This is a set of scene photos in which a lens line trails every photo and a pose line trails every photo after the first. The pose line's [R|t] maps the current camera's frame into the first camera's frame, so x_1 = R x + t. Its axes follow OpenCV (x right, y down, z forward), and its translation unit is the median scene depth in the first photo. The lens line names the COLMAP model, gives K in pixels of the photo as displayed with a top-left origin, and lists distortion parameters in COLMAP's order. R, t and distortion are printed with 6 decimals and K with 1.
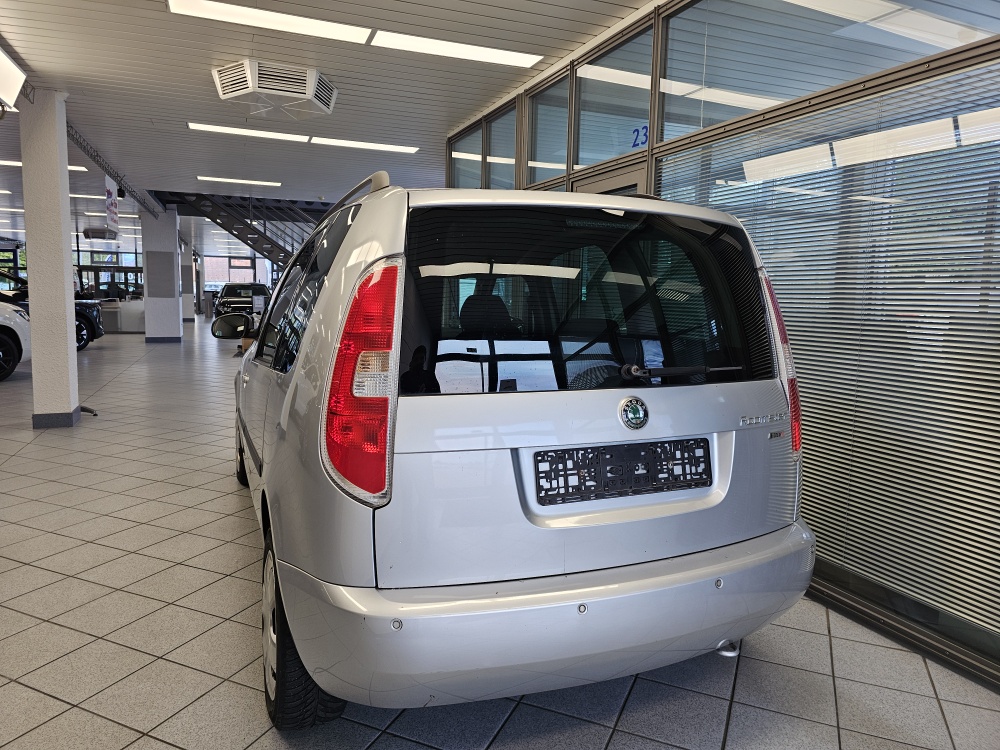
lens RADIAL K [[685.1, 0, 502.7], [0, 685.1, 372.1], [0, 0, 1]] dist [0.062872, -0.058332]
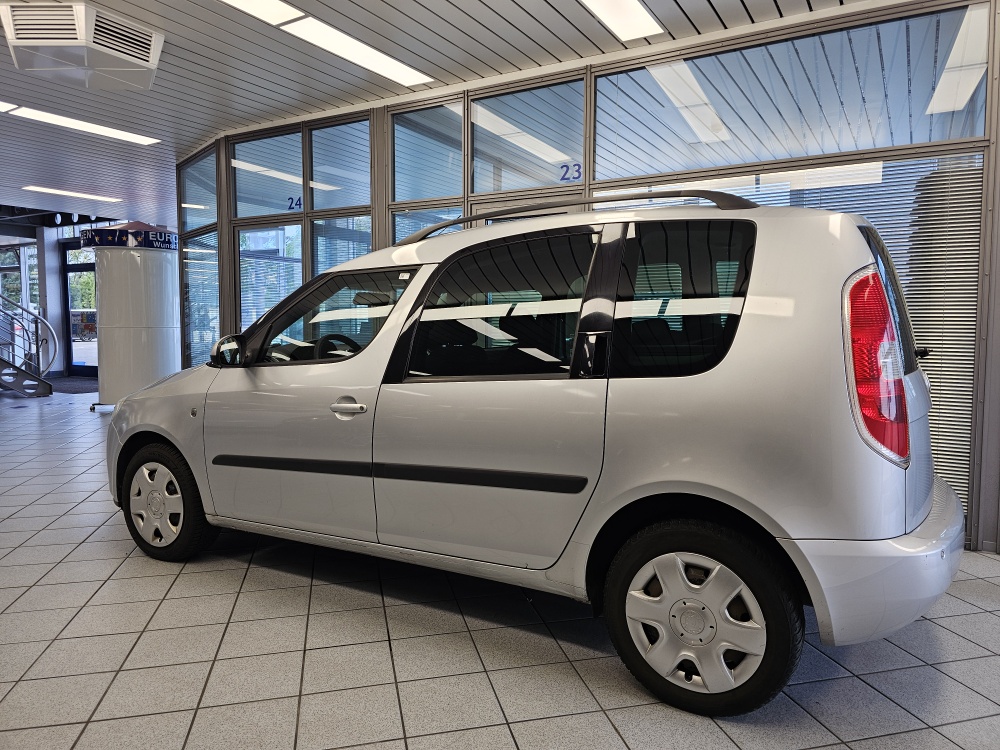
lens RADIAL K [[674.5, 0, 517.0], [0, 674.5, 378.8], [0, 0, 1]] dist [0.013094, -0.009361]
pose [[0.782828, -0.069655, 0.618327, -1.244789], [0.082707, 0.996545, 0.007550, -0.029938], [-0.616717, 0.045229, 0.785885, 0.397953]]
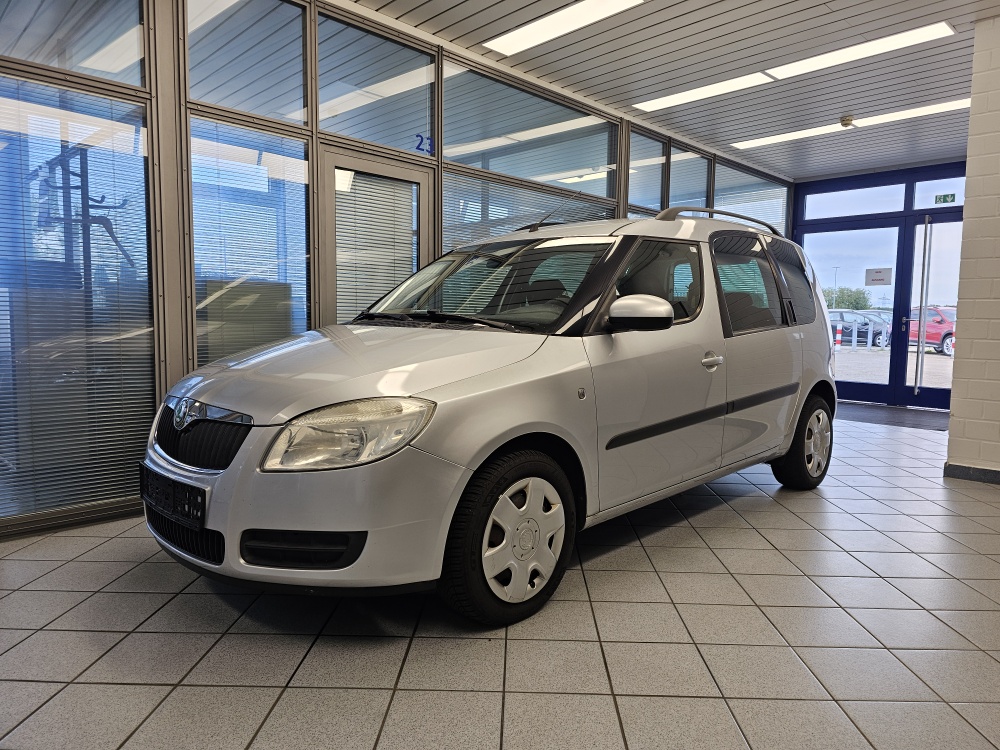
lens RADIAL K [[685.1, 0, 497.0], [0, 685.1, 378.6], [0, 0, 1]] dist [0.062872, -0.058332]
pose [[-0.387701, -0.107670, 0.915475, -2.013730], [0.092611, 0.983580, 0.154900, -0.256534], [-0.917121, 0.144838, -0.371364, 2.885879]]
